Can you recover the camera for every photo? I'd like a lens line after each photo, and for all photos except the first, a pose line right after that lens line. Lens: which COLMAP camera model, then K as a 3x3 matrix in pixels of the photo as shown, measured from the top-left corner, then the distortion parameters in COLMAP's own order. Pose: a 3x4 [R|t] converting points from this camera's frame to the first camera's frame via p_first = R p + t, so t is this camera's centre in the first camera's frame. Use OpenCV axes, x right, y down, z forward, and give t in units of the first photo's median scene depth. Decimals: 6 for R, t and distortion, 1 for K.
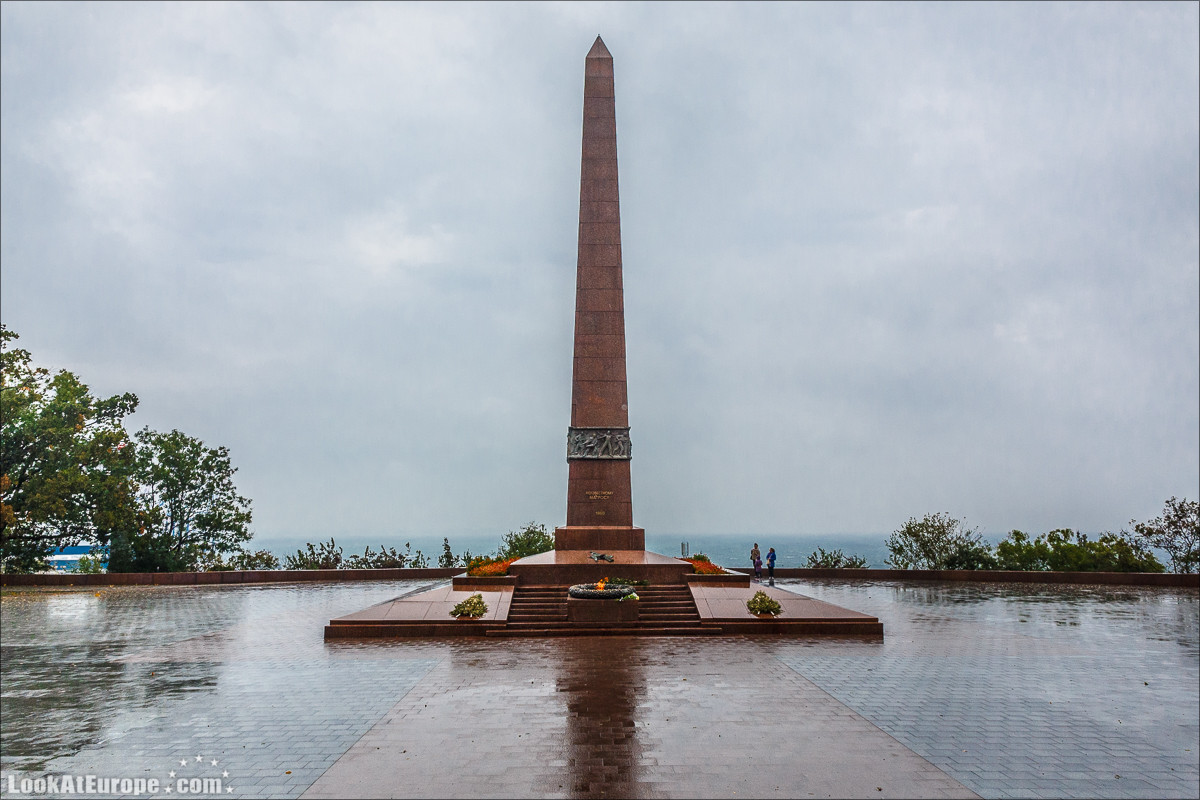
lens RADIAL K [[843.1, 0, 604.7], [0, 843.1, 403.0], [0, 0, 1]] dist [0.002397, 0.000226]
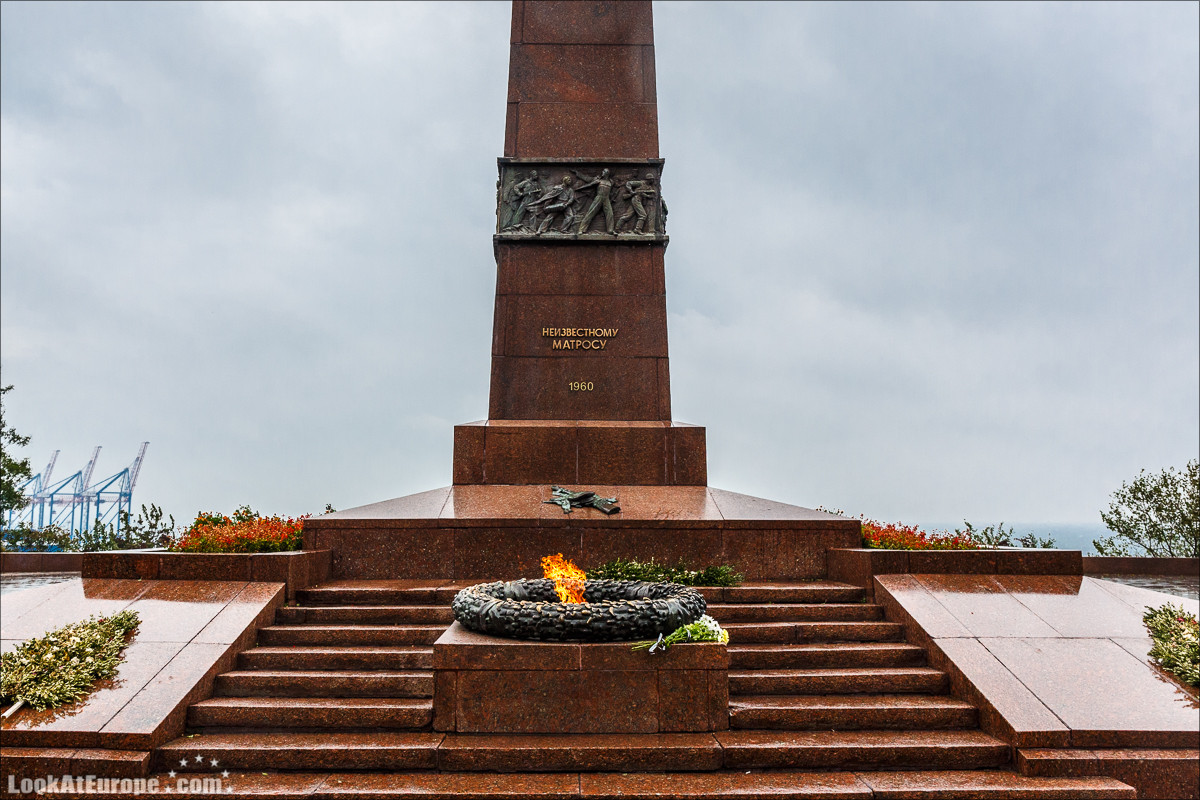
lens RADIAL K [[923.8, 0, 595.9], [0, 923.8, 397.6], [0, 0, 1]] dist [-0.044265, 0.000299]
pose [[0.999982, 0.004805, -0.003459, 0.002269], [-0.004755, 0.999883, 0.014567, 0.131243], [0.003529, -0.014550, 0.999888, 0.609460]]
